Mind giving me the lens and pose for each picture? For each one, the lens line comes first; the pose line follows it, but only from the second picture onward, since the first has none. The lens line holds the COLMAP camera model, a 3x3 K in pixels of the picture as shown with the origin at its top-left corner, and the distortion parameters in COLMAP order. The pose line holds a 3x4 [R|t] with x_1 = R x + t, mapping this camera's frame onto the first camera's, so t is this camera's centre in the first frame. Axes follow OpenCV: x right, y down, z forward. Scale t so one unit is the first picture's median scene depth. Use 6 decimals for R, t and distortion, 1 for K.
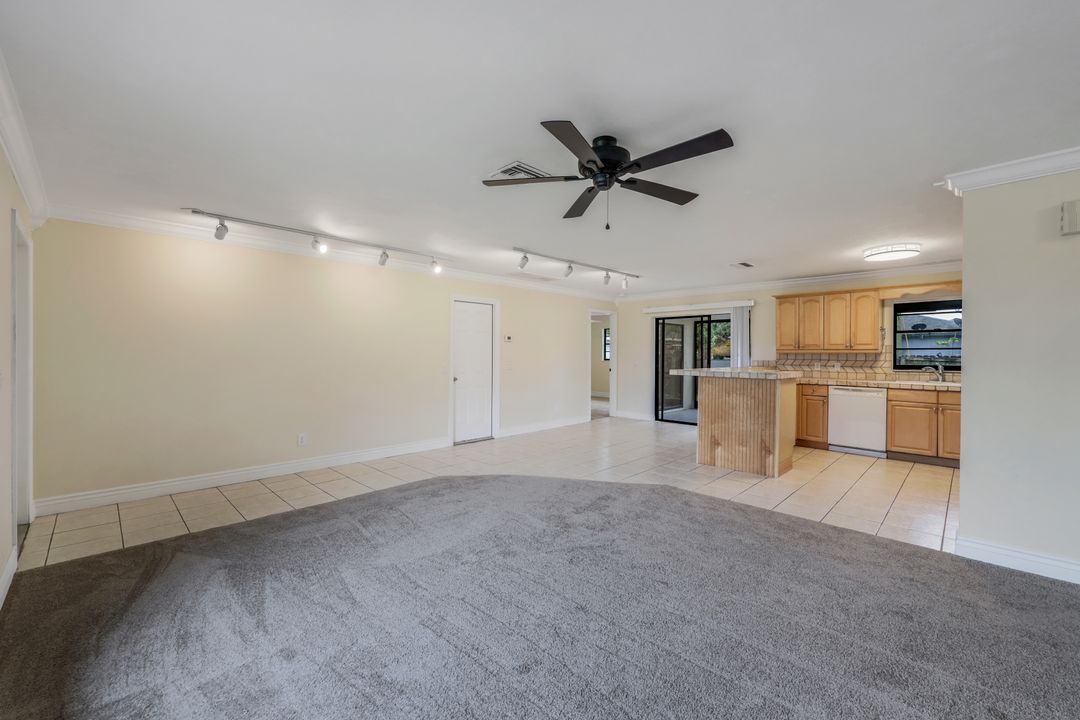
lens RADIAL K [[437.5, 0, 537.0], [0, 437.5, 357.1], [0, 0, 1]] dist [-0.001352, 0.000012]
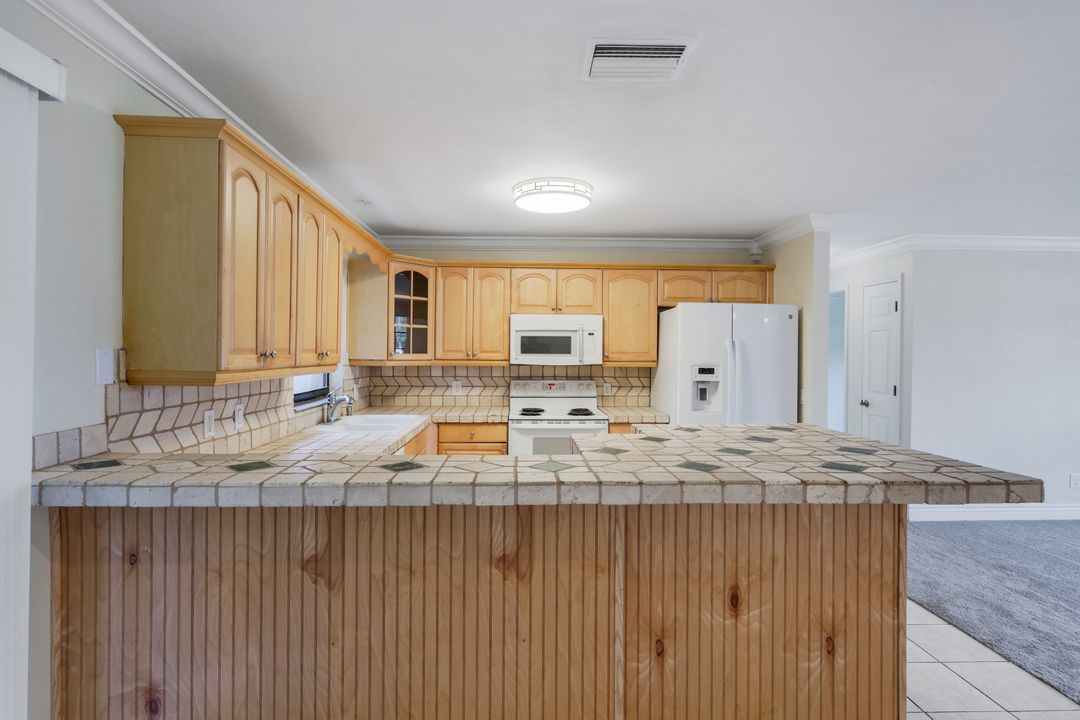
lens RADIAL K [[537.2, 0, 536.3], [0, 537.2, 356.2], [0, 0, 1]] dist [-0.000171, -0.000799]
pose [[-0.729191, -0.013408, 0.684179, 0.273745], [-0.004522, 0.999881, 0.014775, -0.032647], [-0.684296, 0.007680, -0.729164, 1.230238]]
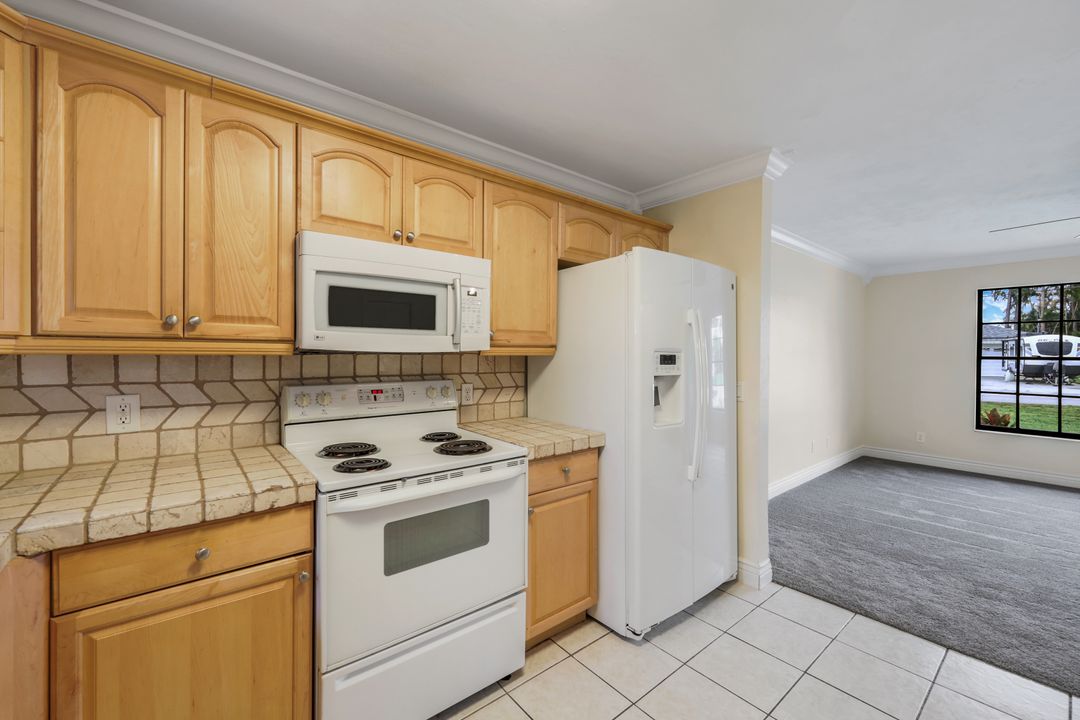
lens RADIAL K [[437.5, 0, 537.0], [0, 437.5, 357.1], [0, 0, 1]] dist [-0.001352, 0.000012]
pose [[-0.994234, -0.010940, 0.106670, 0.654023], [-0.009097, 0.999801, 0.017752, -0.011456], [-0.106843, 0.016679, -0.994136, 0.944148]]
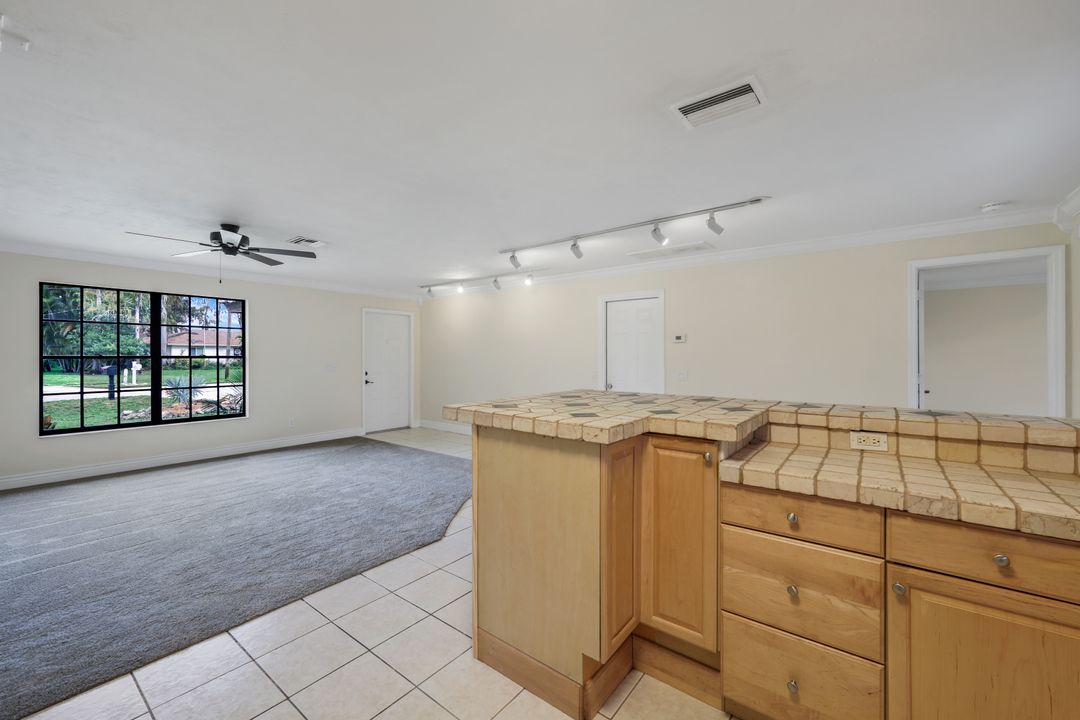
lens RADIAL K [[437.5, 0, 537.0], [0, 437.5, 357.1], [0, 0, 1]] dist [-0.001352, 0.000012]
pose [[0.114245, 0.001242, -0.993452, 0.757331], [-0.009448, 0.999955, 0.000164, -0.011286], [0.993408, 0.009368, 0.114251, 0.790153]]
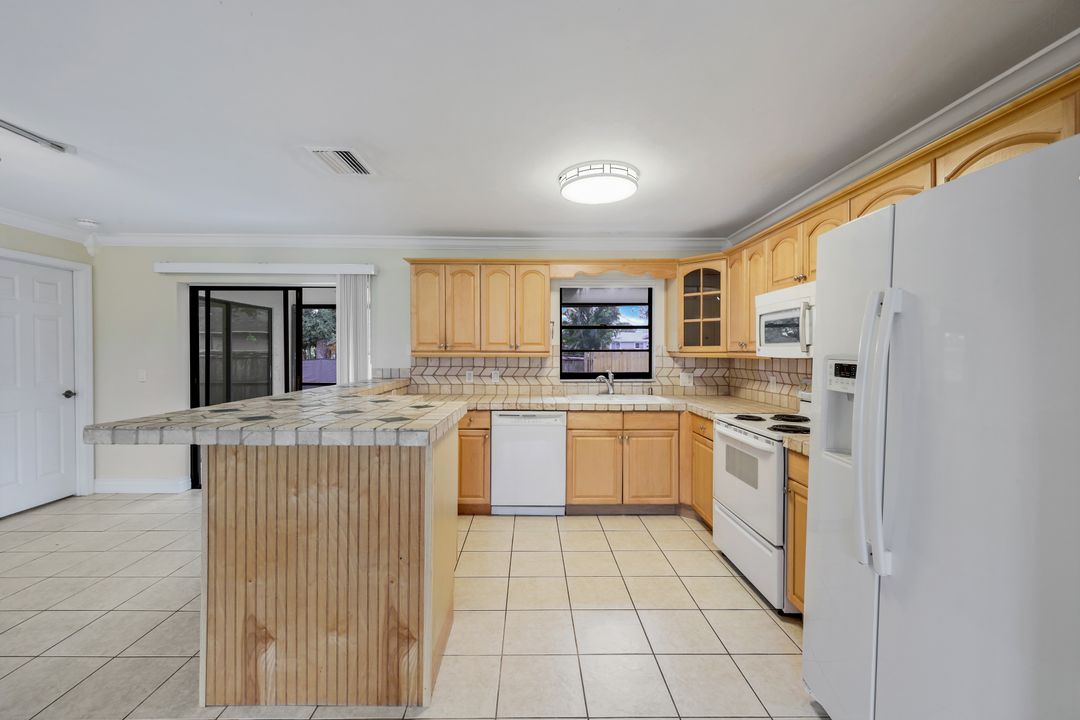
lens RADIAL K [[437.5, 0, 537.0], [0, 437.5, 357.1], [0, 0, 1]] dist [-0.001352, 0.000012]
pose [[0.697139, -0.010395, 0.716861, 0.274522], [0.004923, 0.999941, 0.009712, -0.015473], [-0.716919, -0.003241, 0.697149, 0.529653]]
